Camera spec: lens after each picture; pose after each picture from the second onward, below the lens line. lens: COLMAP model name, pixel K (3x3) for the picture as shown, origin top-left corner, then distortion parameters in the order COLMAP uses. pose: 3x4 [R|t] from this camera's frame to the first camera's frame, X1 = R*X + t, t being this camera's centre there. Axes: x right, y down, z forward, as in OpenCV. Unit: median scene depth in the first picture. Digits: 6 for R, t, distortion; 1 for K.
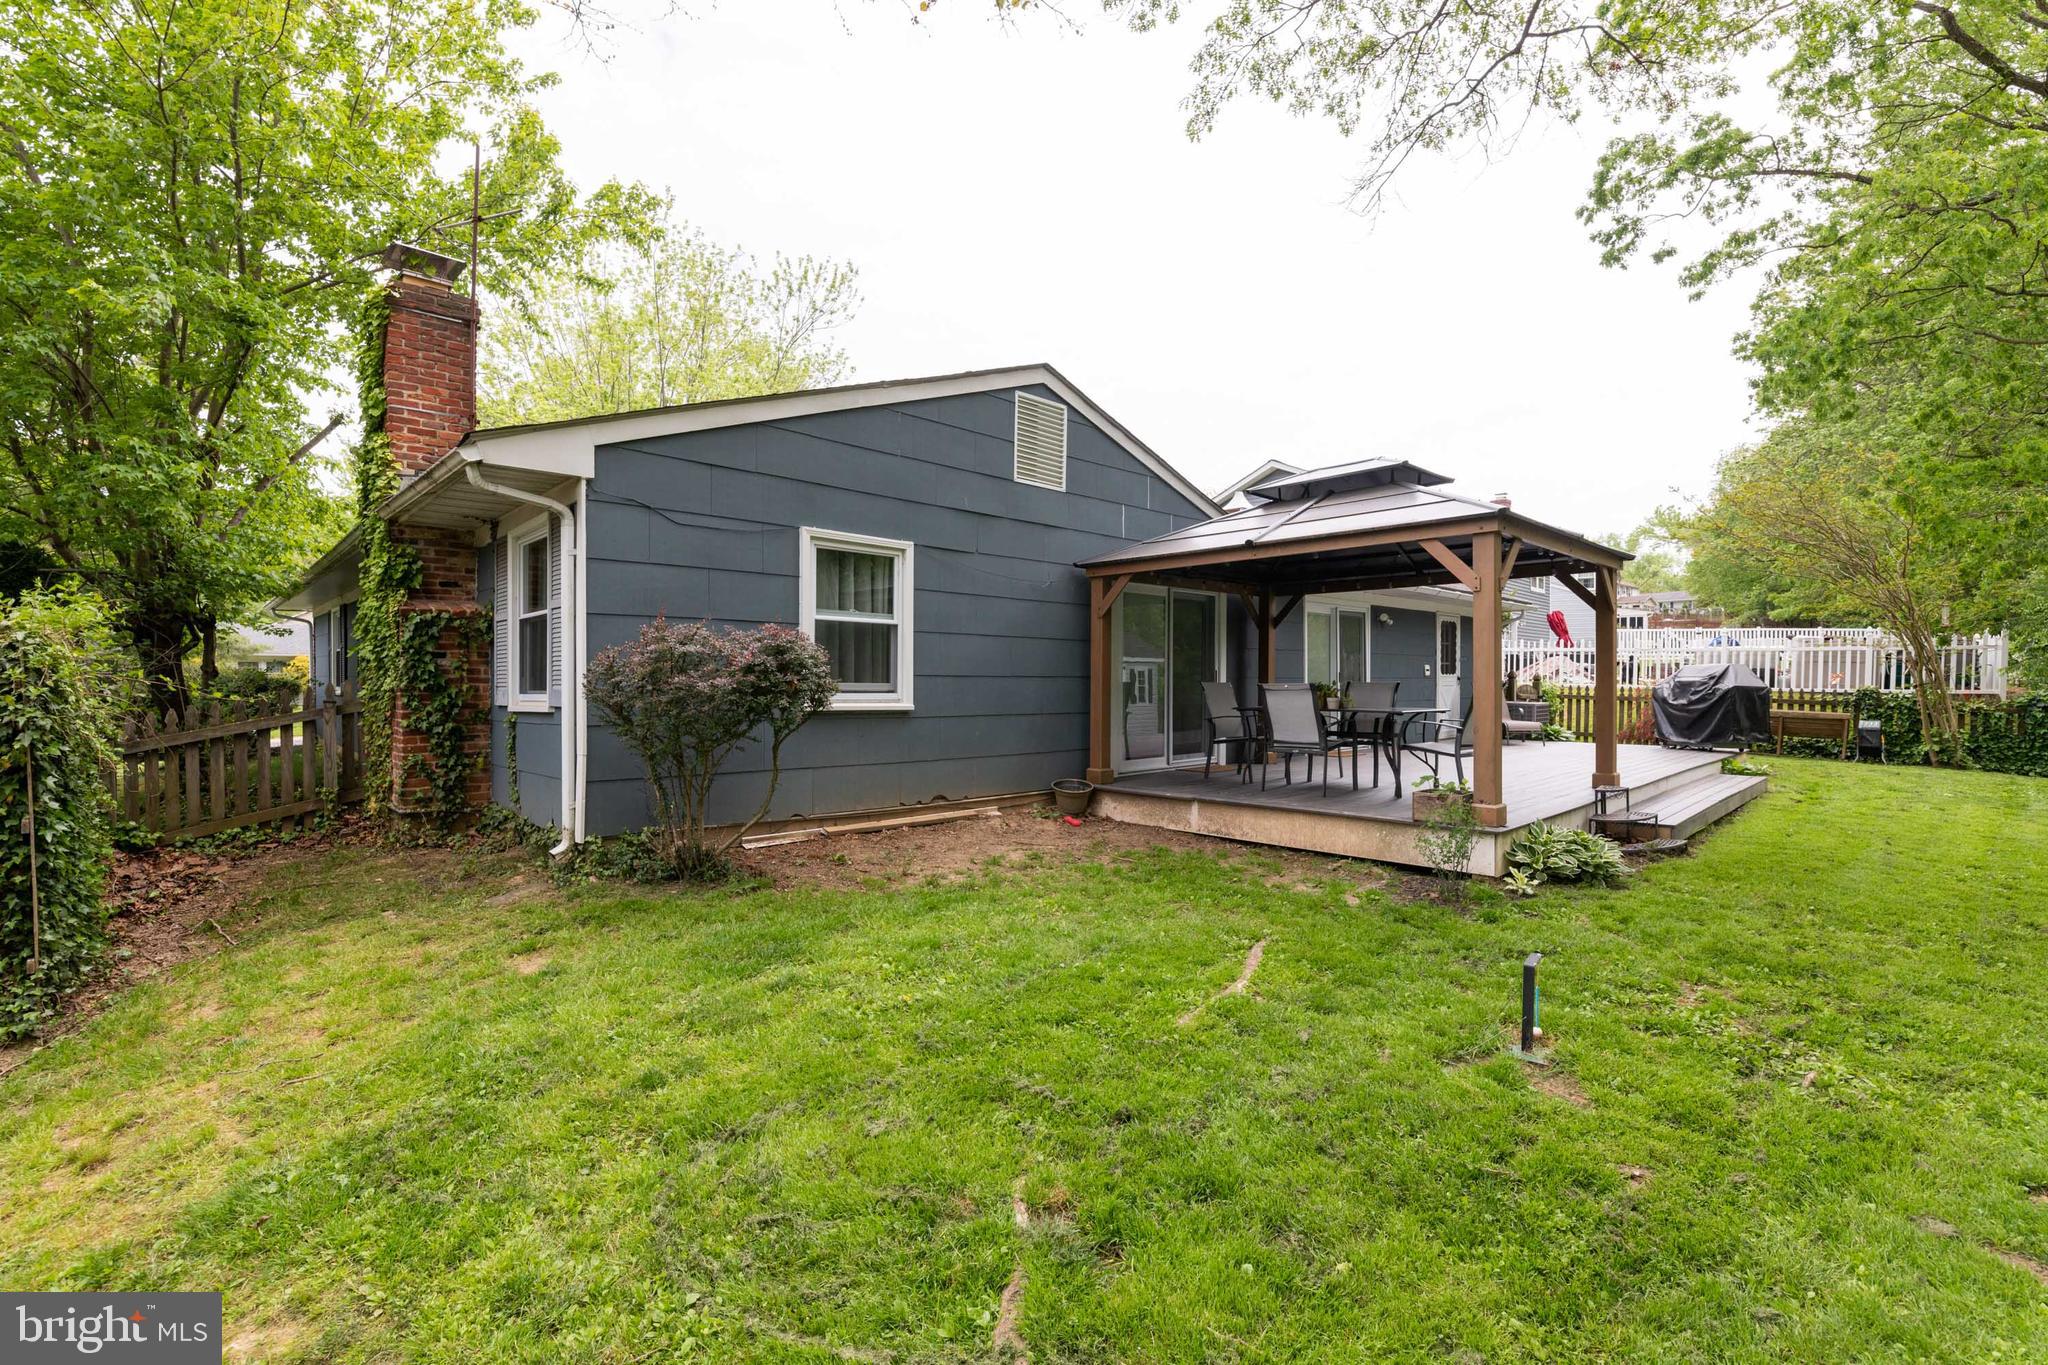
lens RADIAL K [[903.2, 0, 1017.3], [0, 903.2, 685.4], [0, 0, 1]] dist [-0.026653, -0.001110]
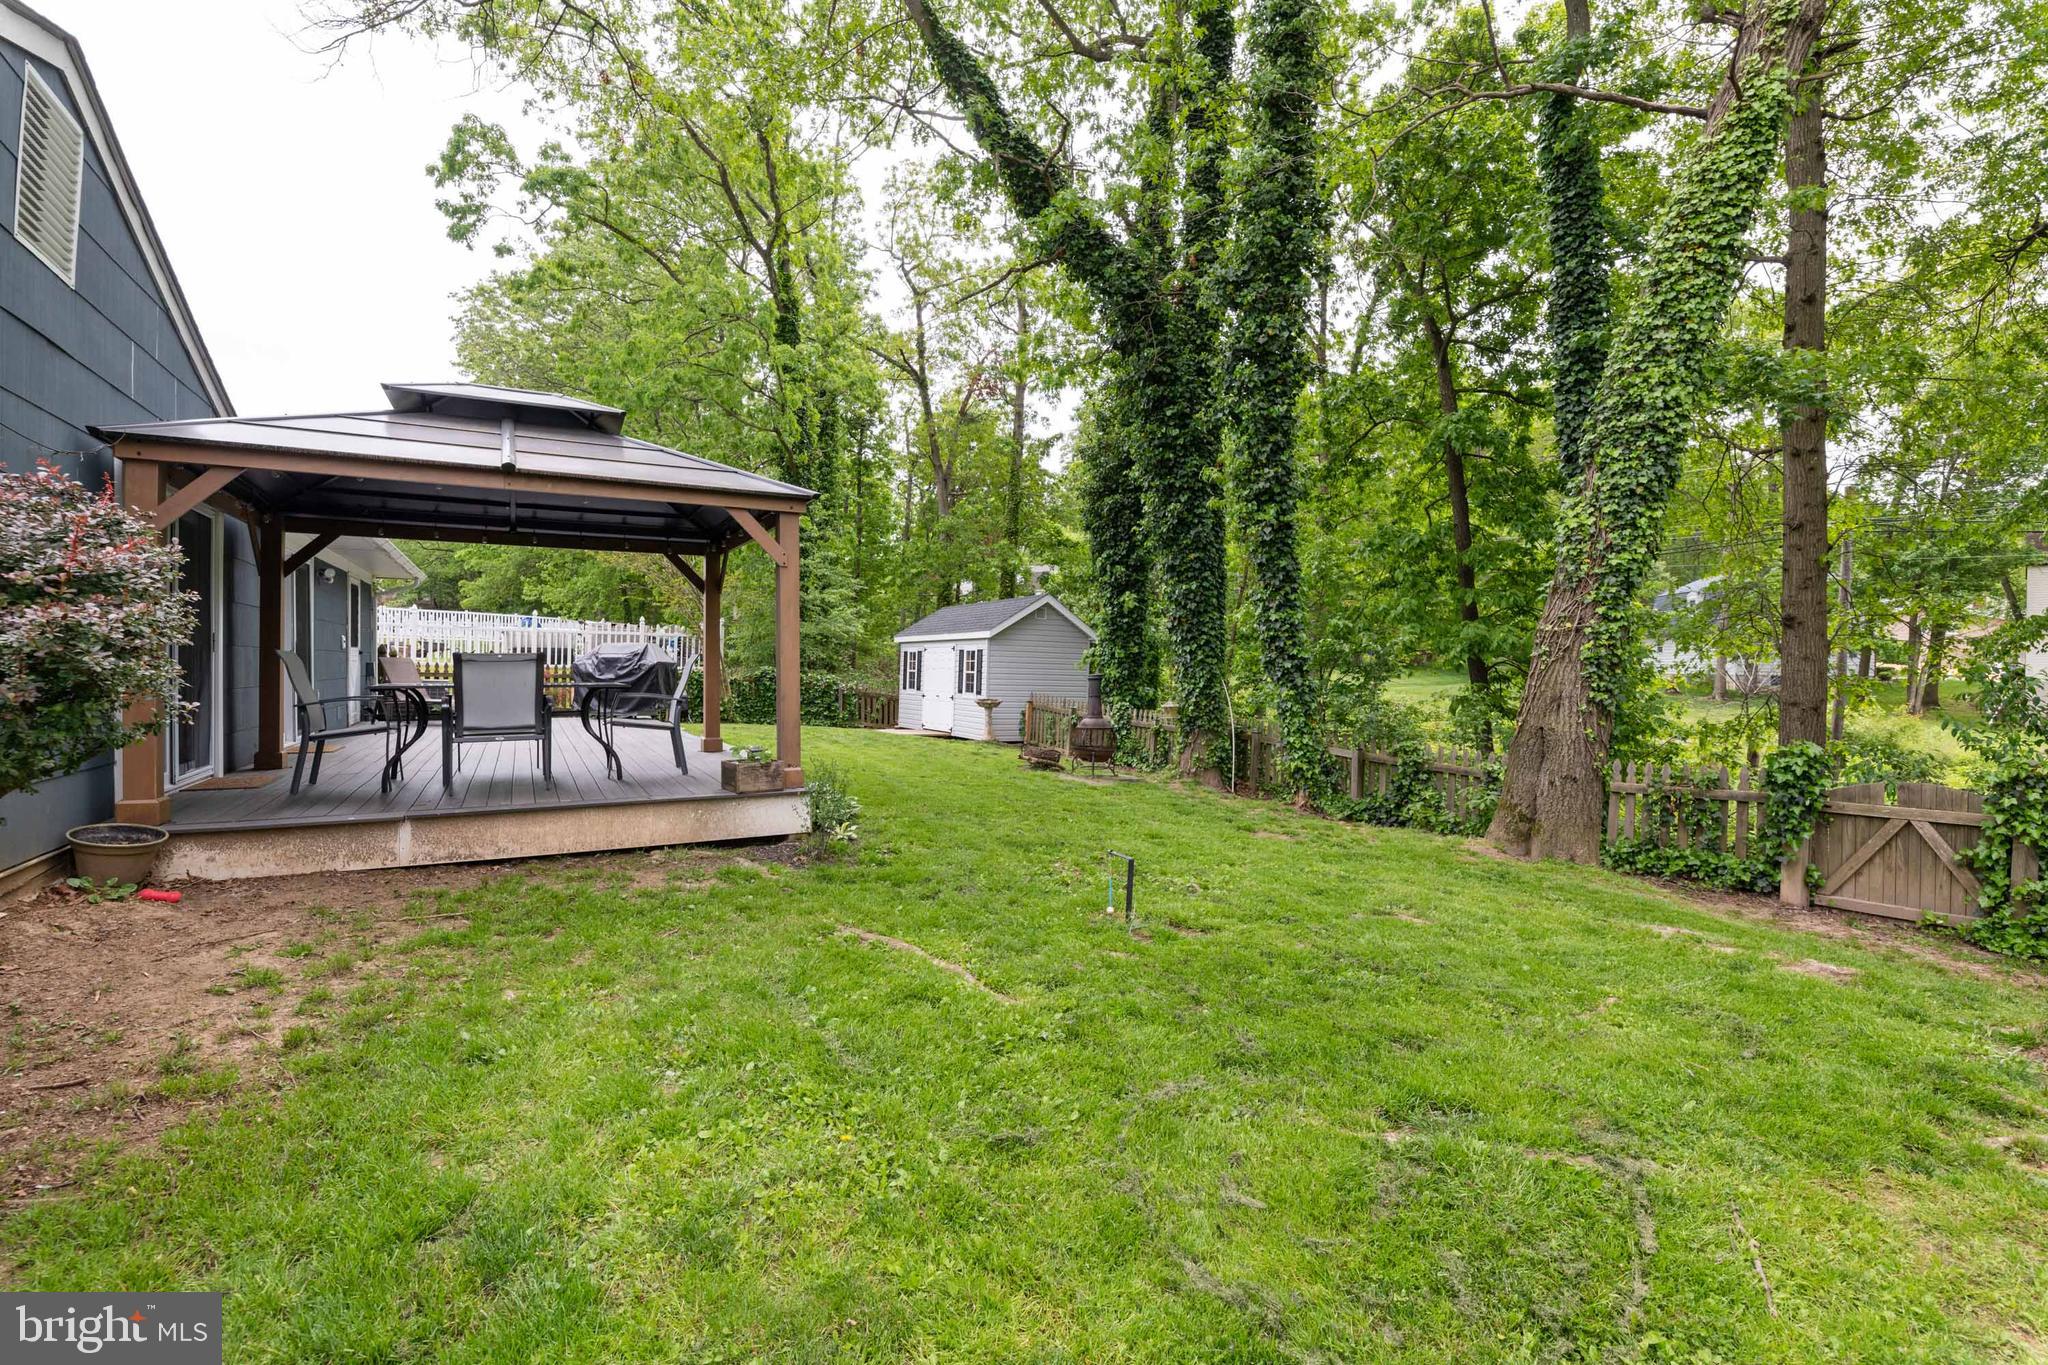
lens RADIAL K [[903.2, 0, 1023.6], [0, 903.2, 671.2], [0, 0, 1]] dist [-0.026653, -0.001110]
pose [[0.241878, -0.005079, 0.970293, -0.331867], [0.000962, 0.999987, 0.004994, 0.010064], [-0.970306, -0.000275, 0.241879, 0.350834]]
